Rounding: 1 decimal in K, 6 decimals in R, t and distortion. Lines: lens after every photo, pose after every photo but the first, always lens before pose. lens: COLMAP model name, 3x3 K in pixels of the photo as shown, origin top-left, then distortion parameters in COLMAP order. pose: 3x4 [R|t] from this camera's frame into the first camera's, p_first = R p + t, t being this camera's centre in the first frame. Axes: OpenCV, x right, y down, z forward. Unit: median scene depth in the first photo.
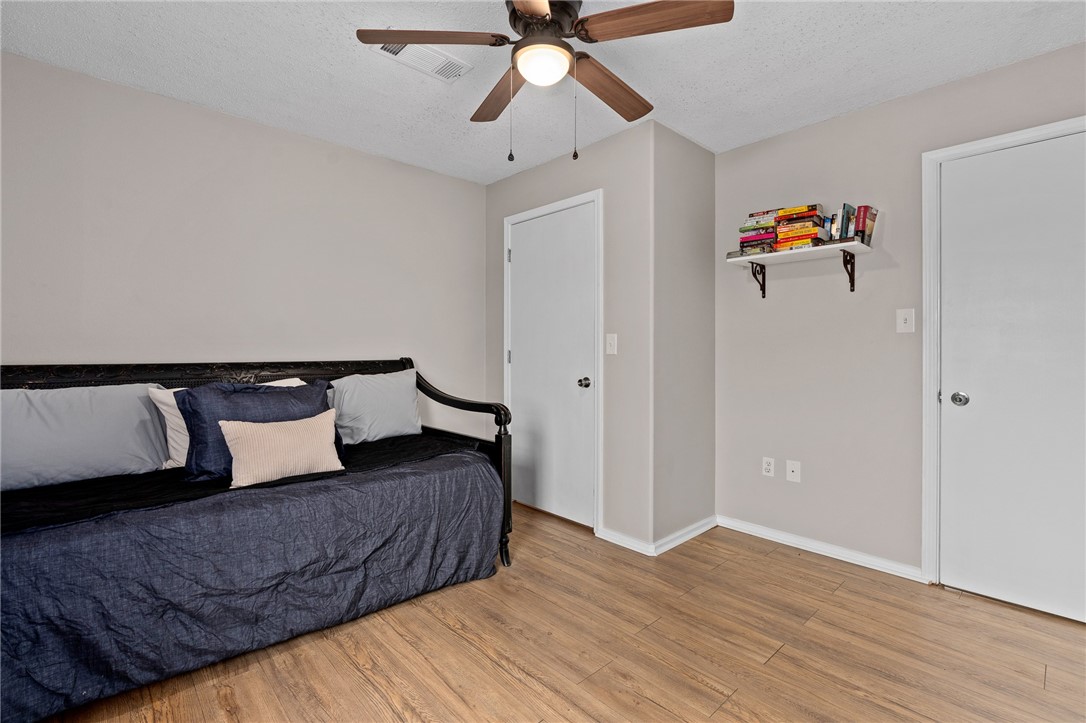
lens RADIAL K [[493.7, 0, 541.8], [0, 493.7, 356.4], [0, 0, 1]] dist [-0.012820, 0.004554]
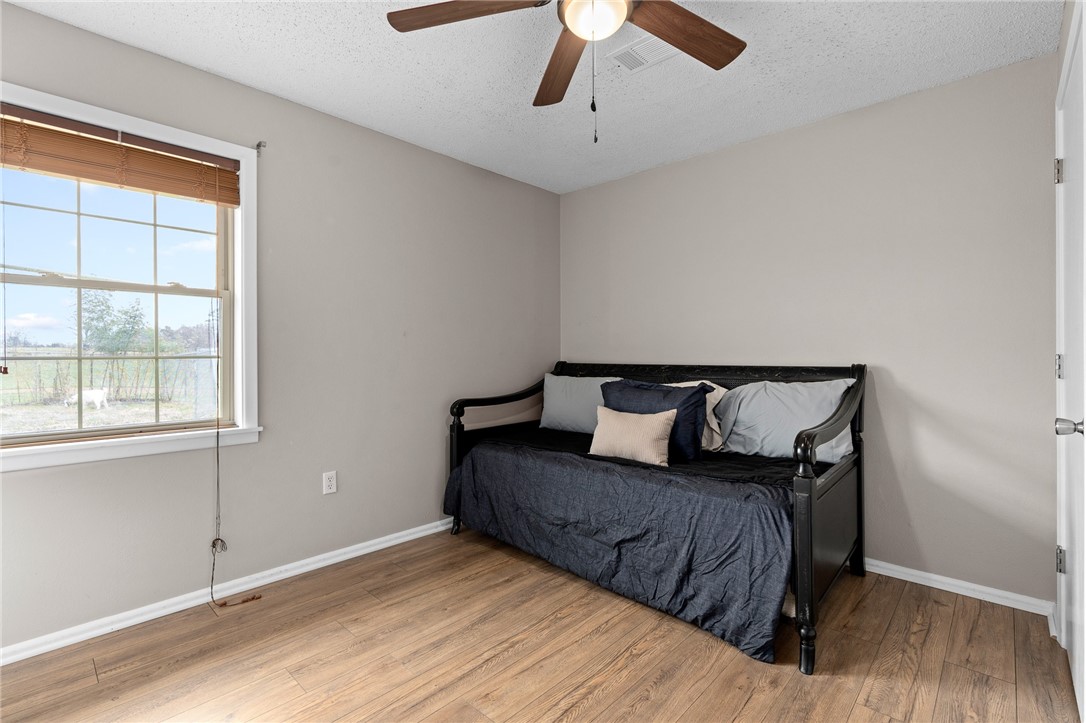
lens RADIAL K [[493.7, 0, 541.8], [0, 493.7, 356.4], [0, 0, 1]] dist [-0.012820, 0.004554]
pose [[0.065620, 0.000146, -0.997845, 0.738555], [-0.010880, 0.999941, -0.000569, -0.006843], [0.997785, 0.010894, 0.065618, 0.750069]]
